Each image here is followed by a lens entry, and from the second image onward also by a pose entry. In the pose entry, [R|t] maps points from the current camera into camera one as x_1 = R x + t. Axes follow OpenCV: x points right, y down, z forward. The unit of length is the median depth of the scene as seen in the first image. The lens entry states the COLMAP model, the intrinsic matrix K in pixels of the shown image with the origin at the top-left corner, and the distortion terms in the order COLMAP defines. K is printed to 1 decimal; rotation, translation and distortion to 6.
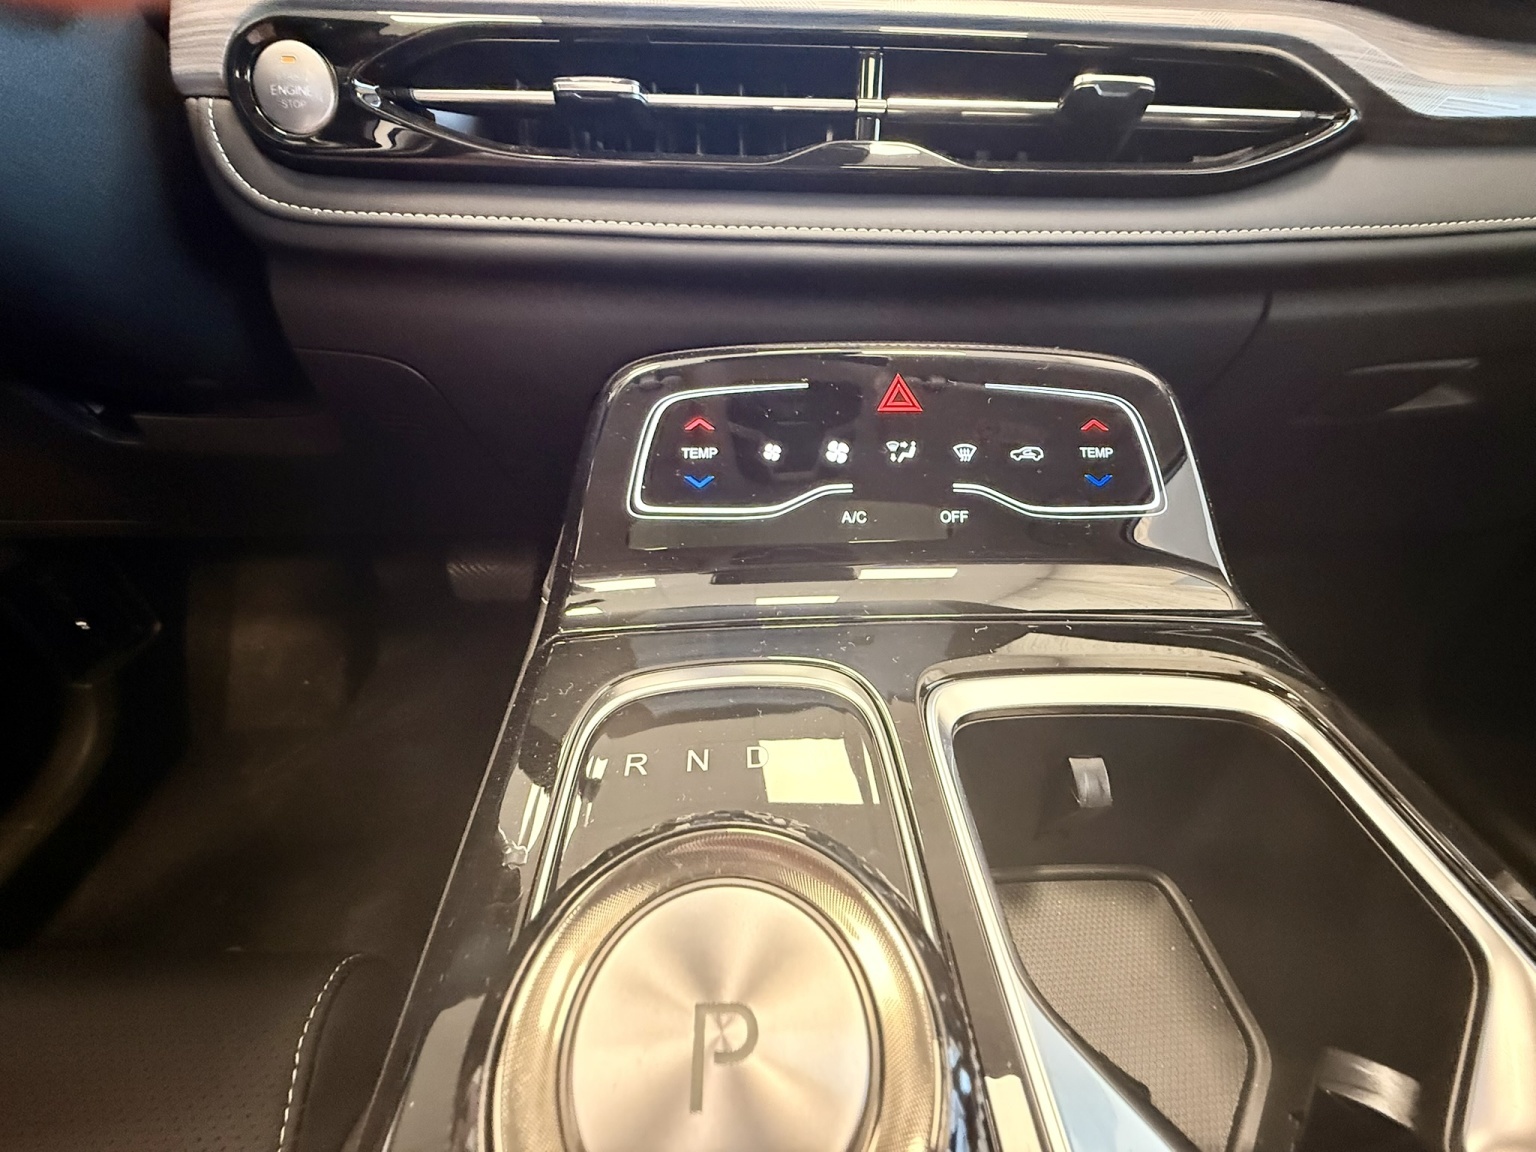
lens RADIAL K [[613.6, 0, 761.5], [0, 613.6, 577.1], [0, 0, 1]] dist [-0.001519, -0.000014]
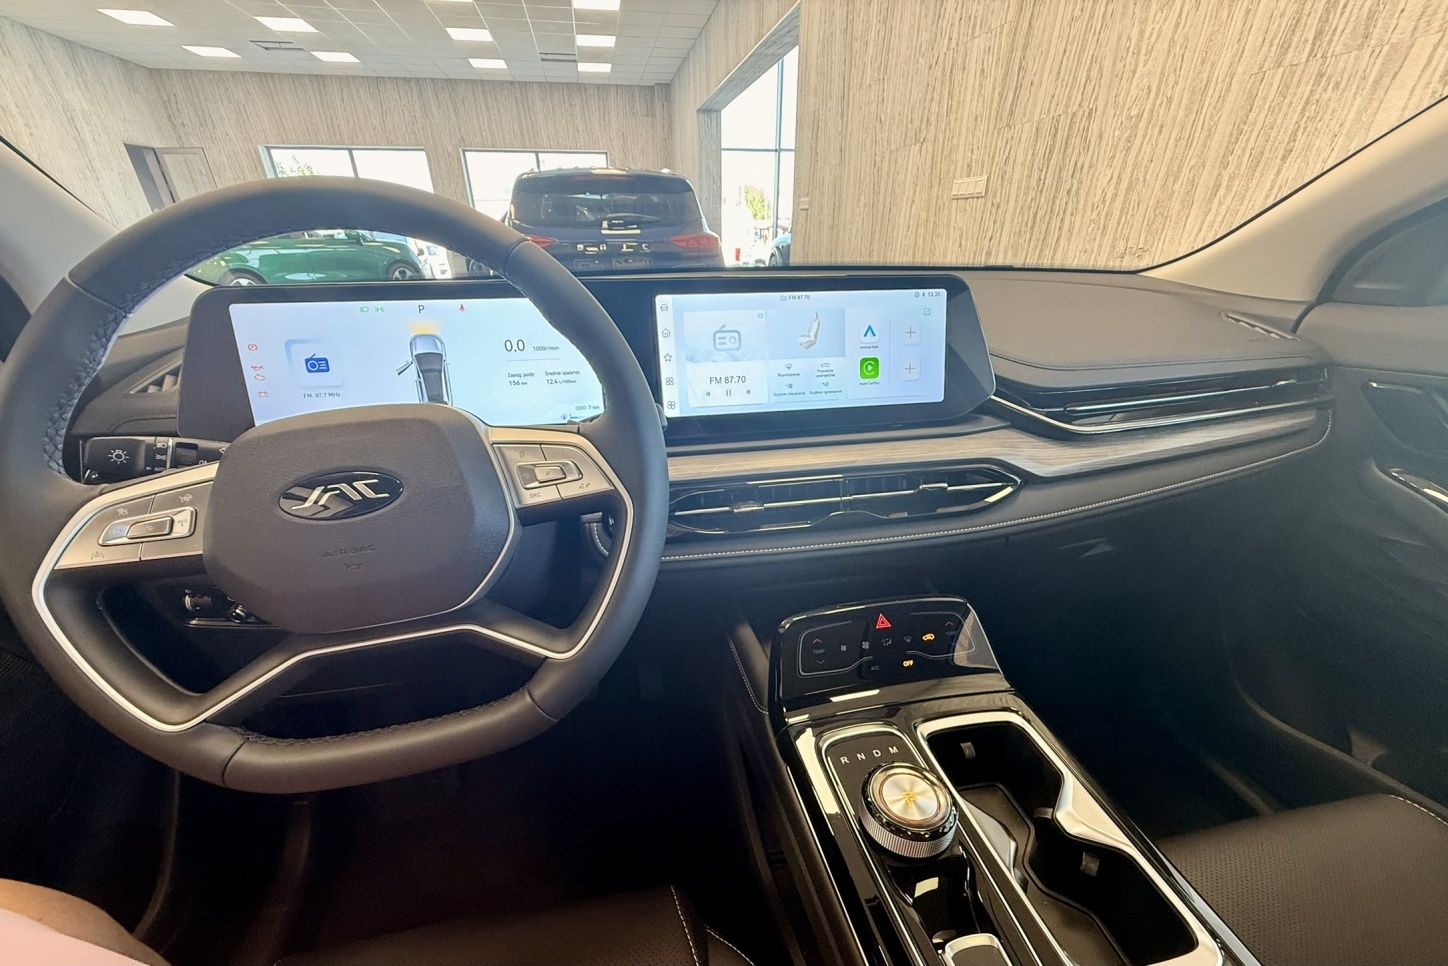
lens RADIAL K [[574.8, 0, 720.8], [0, 574.8, 555.7], [0, 0, 1]] dist [-0.001668, -0.000184]
pose [[0.988288, -0.100169, 0.115120, -0.814118], [0.114823, 0.985021, -0.128647, -0.349742], [-0.100509, 0.140358, 0.984986, -1.633147]]
